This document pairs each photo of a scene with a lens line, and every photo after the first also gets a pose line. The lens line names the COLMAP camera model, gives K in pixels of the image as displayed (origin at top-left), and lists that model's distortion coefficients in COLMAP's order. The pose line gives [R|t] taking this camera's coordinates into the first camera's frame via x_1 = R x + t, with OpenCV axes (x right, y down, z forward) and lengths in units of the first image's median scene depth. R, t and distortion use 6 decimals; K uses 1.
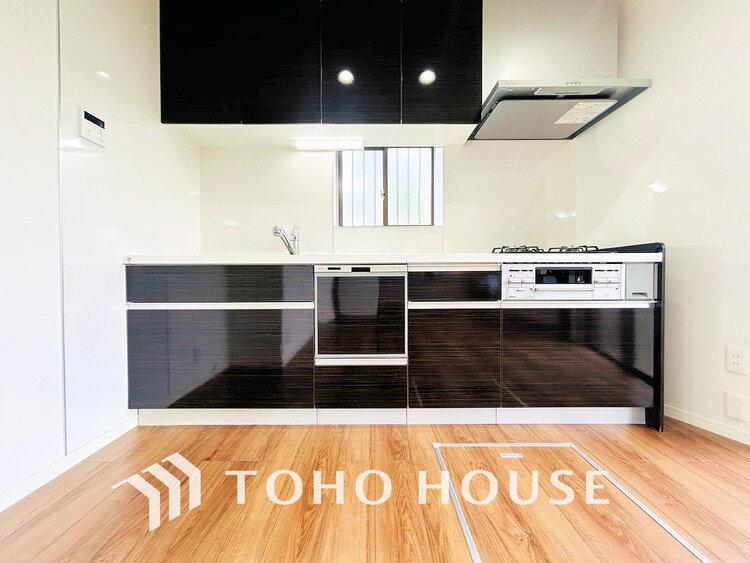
lens RADIAL K [[303.9, 0, 369.9], [0, 303.9, 283.1], [0, 0, 1]] dist [-0.004769, -0.001057]
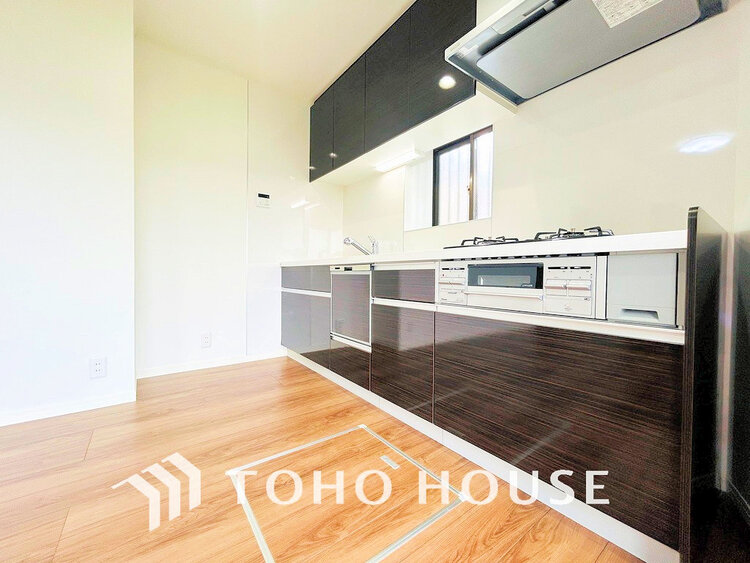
lens RADIAL K [[303.9, 0, 376.2], [0, 303.9, 279.9], [0, 0, 1]] dist [-0.004769, -0.001057]
pose [[0.607878, 0.022056, -0.793724, 1.029884], [-0.026315, 0.999625, 0.007624, -0.012165], [0.793594, 0.016252, 0.608230, 0.323991]]
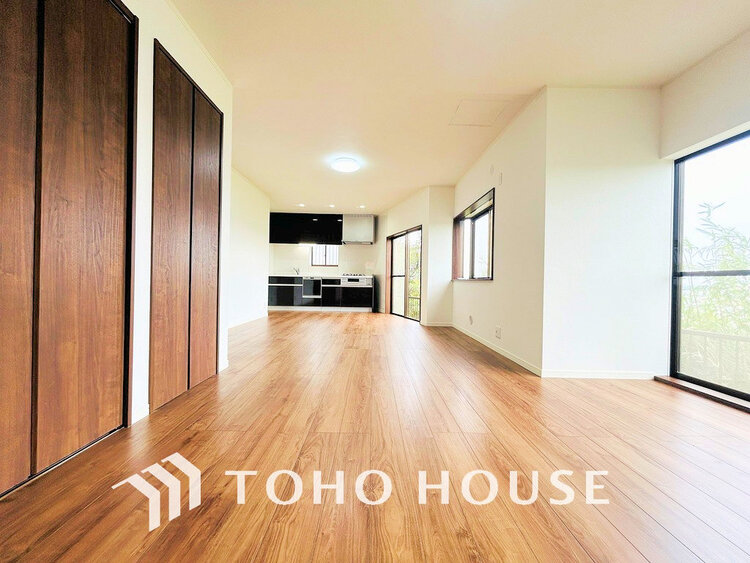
lens RADIAL K [[303.9, 0, 373.5], [0, 303.9, 280.2], [0, 0, 1]] dist [-0.004769, -0.001057]
pose [[0.999864, 0.016491, -0.000755, 0.969652], [-0.016496, 0.999837, -0.007365, 0.007104], [0.000634, 0.007377, 0.999973, -3.913555]]
